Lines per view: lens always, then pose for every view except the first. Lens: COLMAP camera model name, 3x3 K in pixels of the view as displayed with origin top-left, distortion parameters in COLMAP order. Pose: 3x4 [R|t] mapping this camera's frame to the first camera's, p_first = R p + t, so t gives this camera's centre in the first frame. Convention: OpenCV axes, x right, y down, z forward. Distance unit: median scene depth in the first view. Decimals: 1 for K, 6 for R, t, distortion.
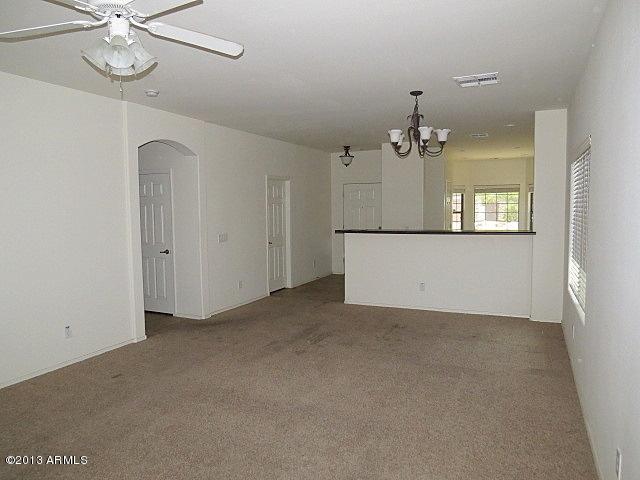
lens RADIAL K [[468.7, 0, 320.0], [0, 468.7, 240.0], [0, 0, 1]] dist [-0.028012, -0.001957]
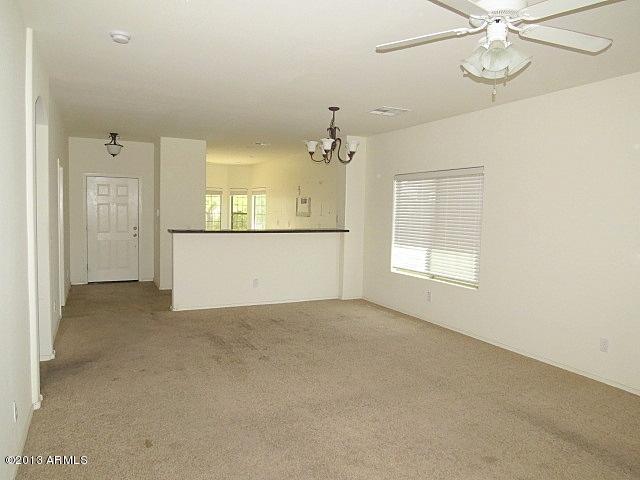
lens RADIAL K [[468.7, 0, 320.0], [0, 468.7, 240.0], [0, 0, 1]] dist [-0.028012, -0.001957]
pose [[0.615100, -0.025409, 0.788039, -0.543327], [0.025161, 0.999604, 0.012591, -0.007172], [-0.788047, 0.012083, 0.615496, 0.245791]]
